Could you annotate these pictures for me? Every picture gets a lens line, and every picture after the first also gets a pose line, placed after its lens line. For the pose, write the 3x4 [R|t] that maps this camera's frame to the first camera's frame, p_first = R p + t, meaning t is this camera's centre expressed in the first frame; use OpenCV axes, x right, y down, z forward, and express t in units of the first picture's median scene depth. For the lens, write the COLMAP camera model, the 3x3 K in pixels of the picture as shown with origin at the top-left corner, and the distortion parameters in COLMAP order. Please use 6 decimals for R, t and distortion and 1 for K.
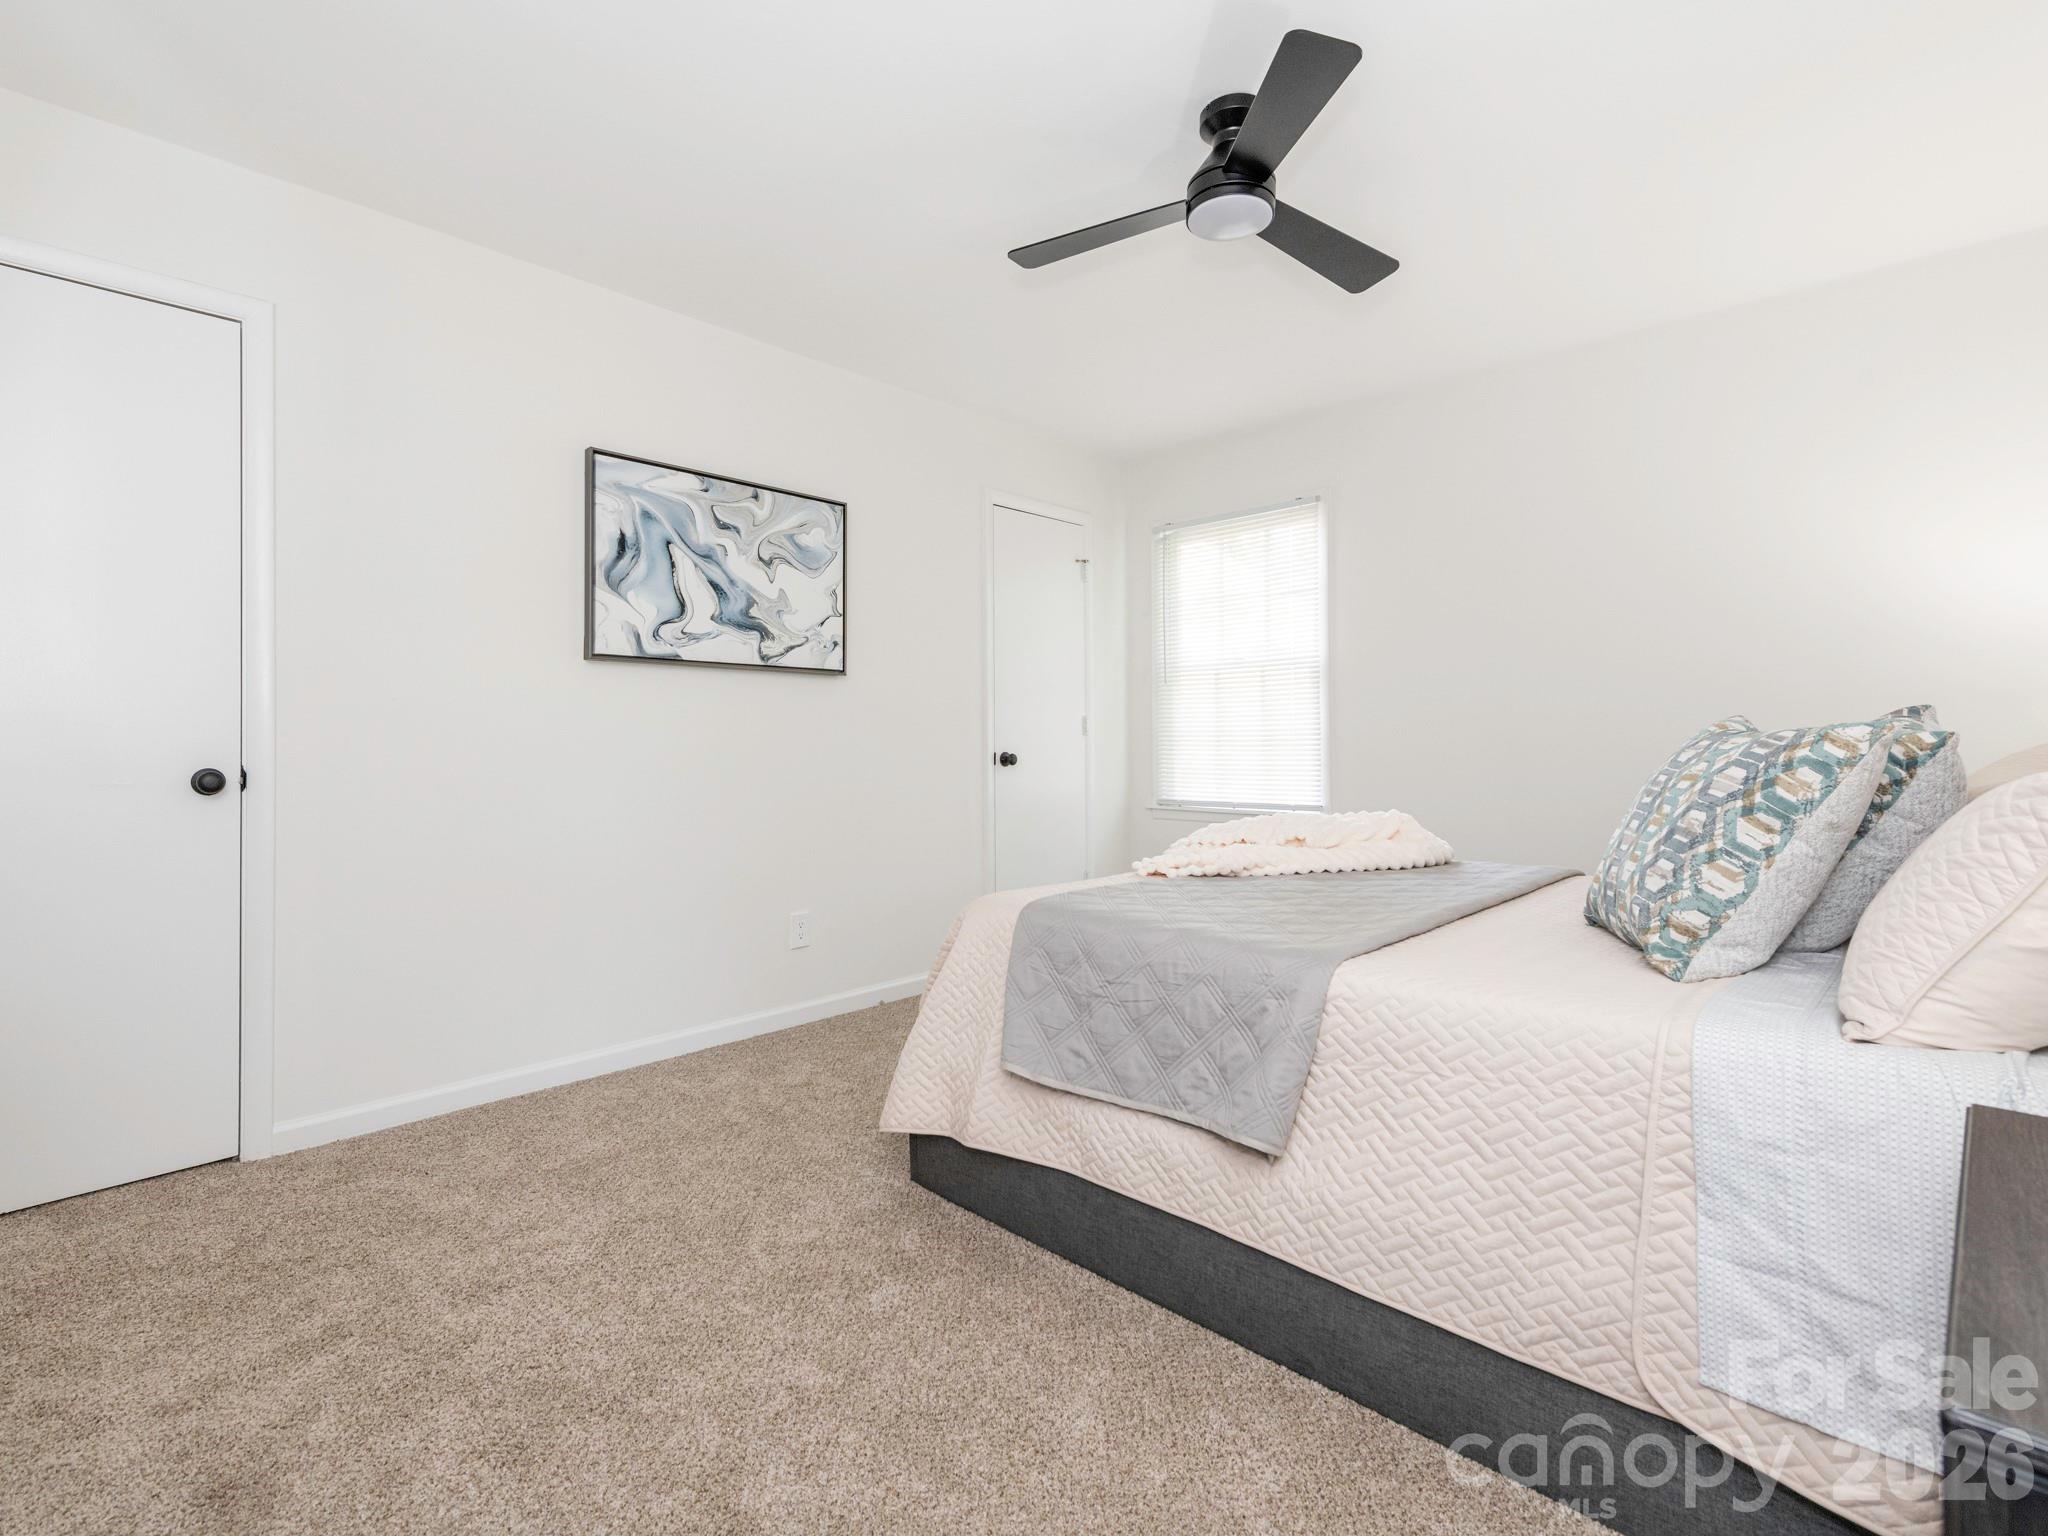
lens RADIAL K [[938.3, 0, 1000.6], [0, 938.3, 758.6], [0, 0, 1]] dist [0.019022, 0.000051]
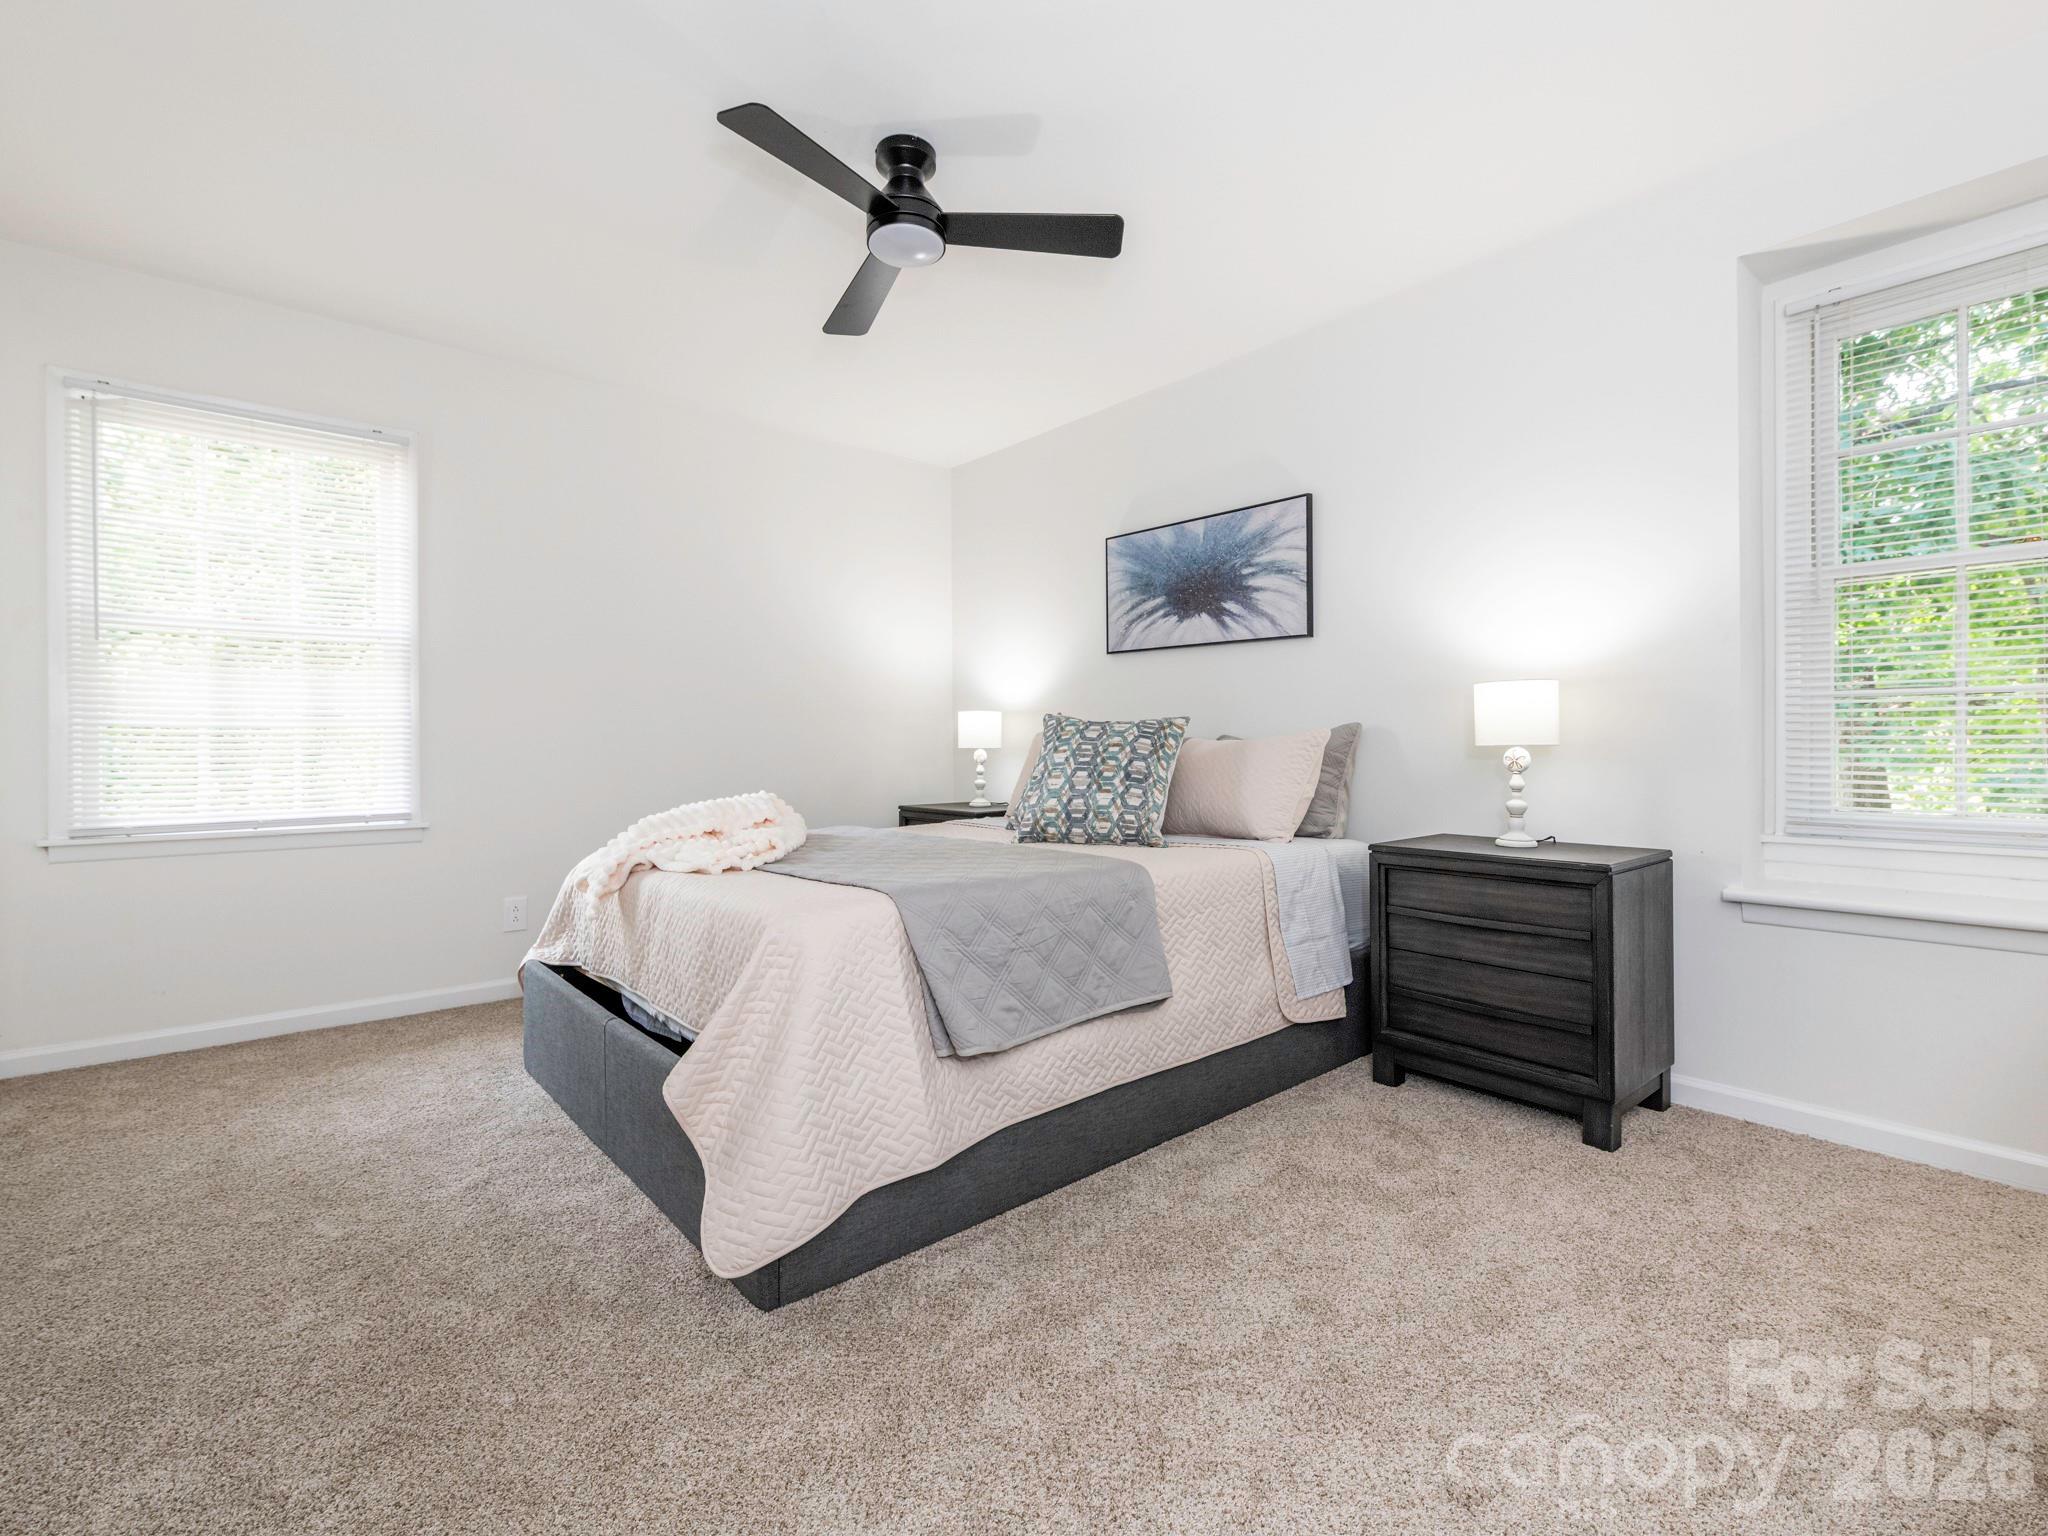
lens RADIAL K [[938.3, 0, 1000.6], [0, 938.3, 758.6], [0, 0, 1]] dist [0.019022, 0.000051]
pose [[0.118462, -0.010460, 0.992904, -0.972413], [0.026319, 0.999626, 0.007391, 0.023523], [-0.992610, 0.025256, 0.118693, 0.881416]]
